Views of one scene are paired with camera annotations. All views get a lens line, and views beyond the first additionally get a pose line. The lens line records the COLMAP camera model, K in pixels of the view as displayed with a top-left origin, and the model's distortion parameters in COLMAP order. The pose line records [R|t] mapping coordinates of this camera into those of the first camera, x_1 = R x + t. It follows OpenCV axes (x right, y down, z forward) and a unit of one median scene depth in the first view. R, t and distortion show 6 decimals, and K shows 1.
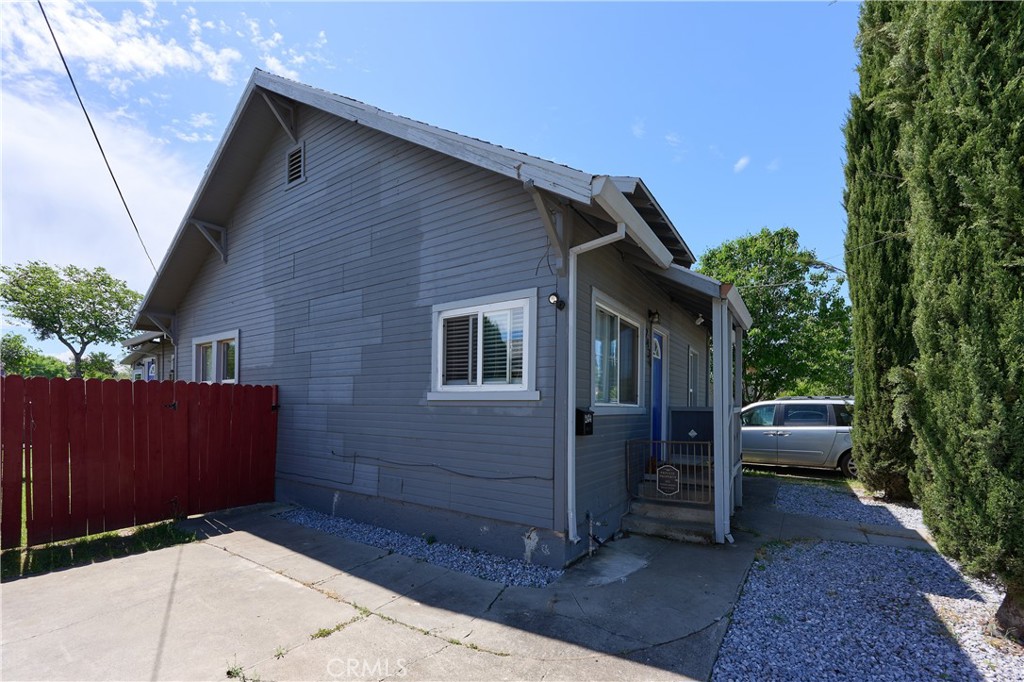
lens RADIAL K [[422.8, 0, 486.4], [0, 422.8, 409.8], [0, 0, 1]] dist [-0.003214, -0.000272]
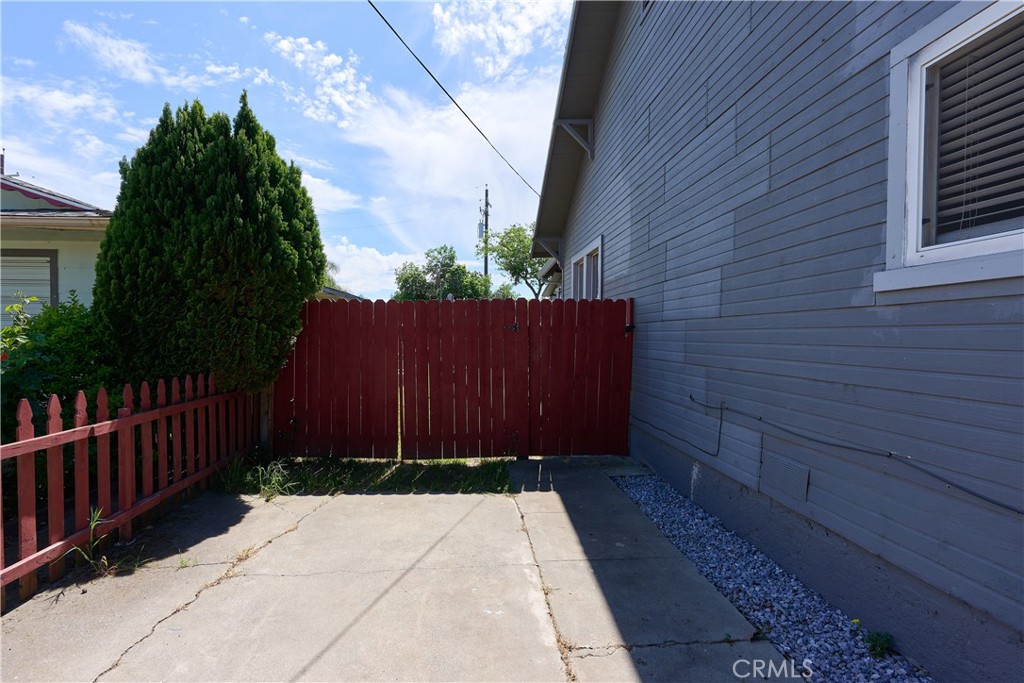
lens RADIAL K [[467.7, 0, 488.6], [0, 467.7, 344.5], [0, 0, 1]] dist [0.000185, -0.000119]
pose [[0.615819, 0.003578, -0.787880, -0.011711], [0.000711, 0.999987, 0.005096, 0.021929], [0.787888, -0.003698, 0.615808, 0.376409]]
